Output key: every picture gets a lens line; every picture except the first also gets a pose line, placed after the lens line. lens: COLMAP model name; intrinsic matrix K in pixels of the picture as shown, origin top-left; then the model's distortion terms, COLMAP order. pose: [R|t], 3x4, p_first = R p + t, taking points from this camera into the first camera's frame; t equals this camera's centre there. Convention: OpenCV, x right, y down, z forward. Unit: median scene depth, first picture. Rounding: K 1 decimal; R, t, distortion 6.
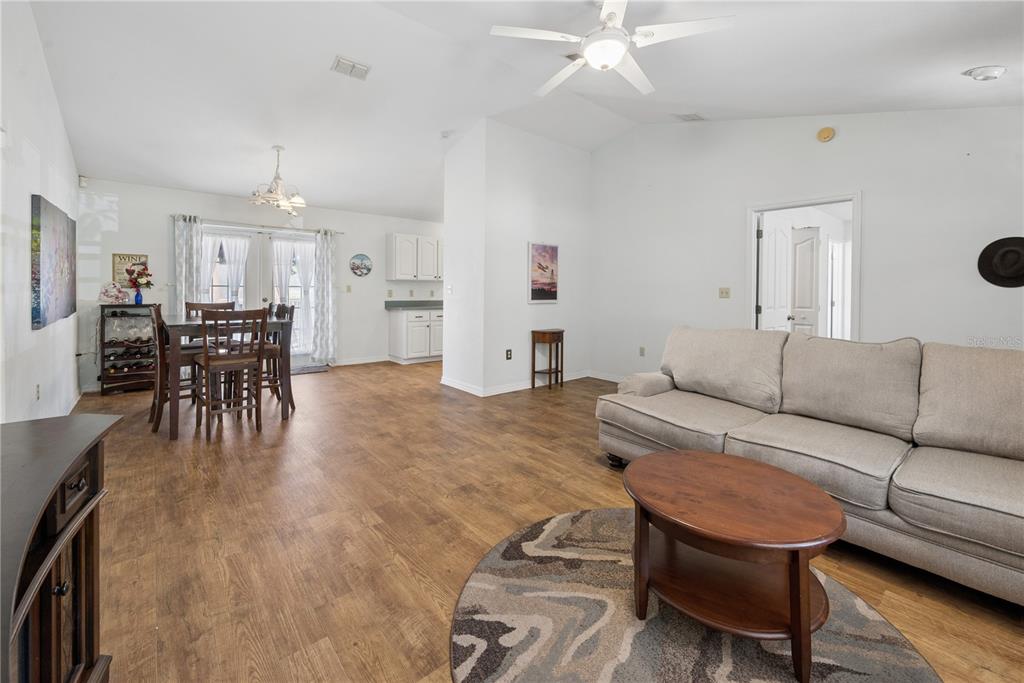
lens RADIAL K [[424.0, 0, 503.7], [0, 424.0, 292.4], [0, 0, 1]] dist [0.003384, -0.000323]
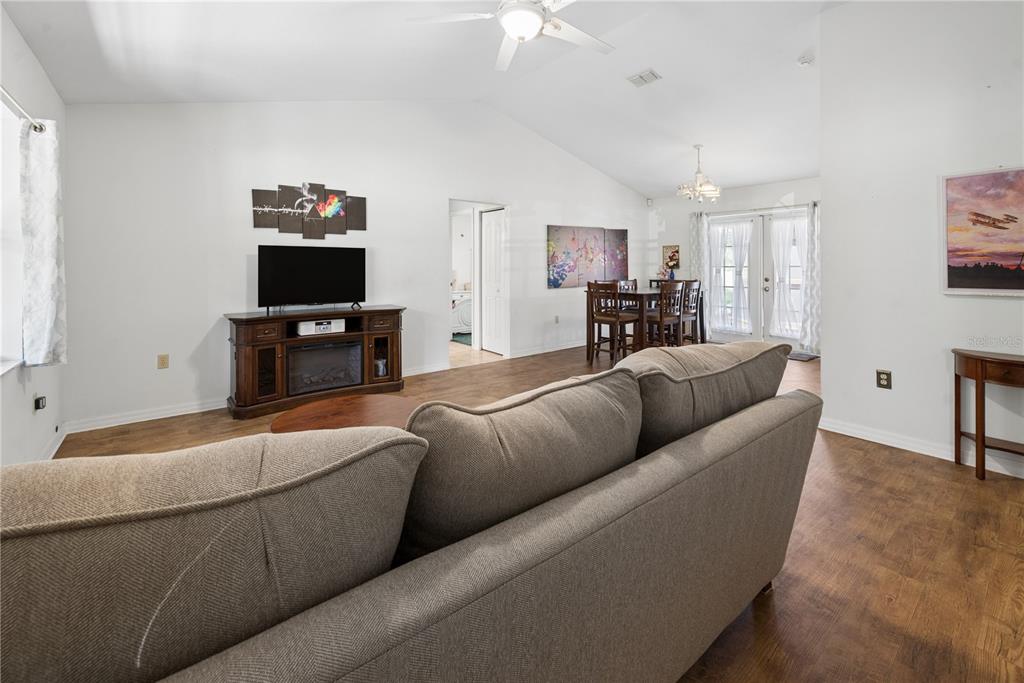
lens RADIAL K [[424.0, 0, 515.2], [0, 424.0, 267.5], [0, 0, 1]] dist [0.003384, -0.000323]
pose [[-0.008012, -0.008201, -0.999934, 0.537048], [-0.006579, 0.999945, -0.008148, 0.000678], [0.999946, 0.006513, -0.008066, 0.446298]]
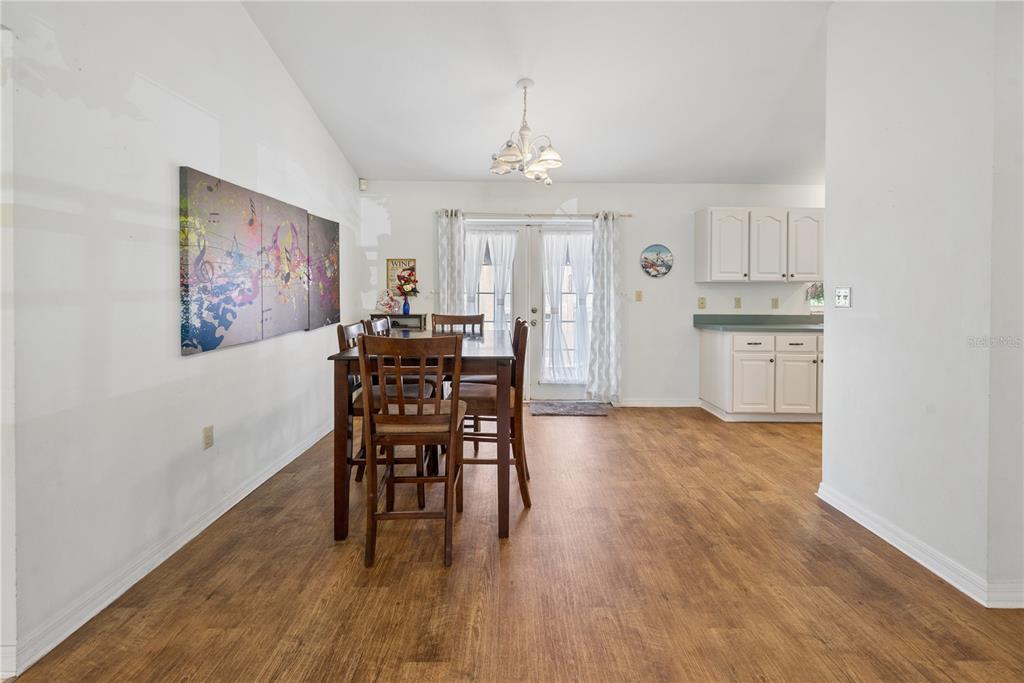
lens RADIAL K [[424.0, 0, 516.2], [0, 424.0, 297.9], [0, 0, 1]] dist [0.003384, -0.000323]
pose [[0.784239, 0.000247, -0.620458, -0.115180], [-0.001707, 0.999997, -0.001759, -0.004675], [0.620456, 0.002438, 0.784237, 0.411572]]
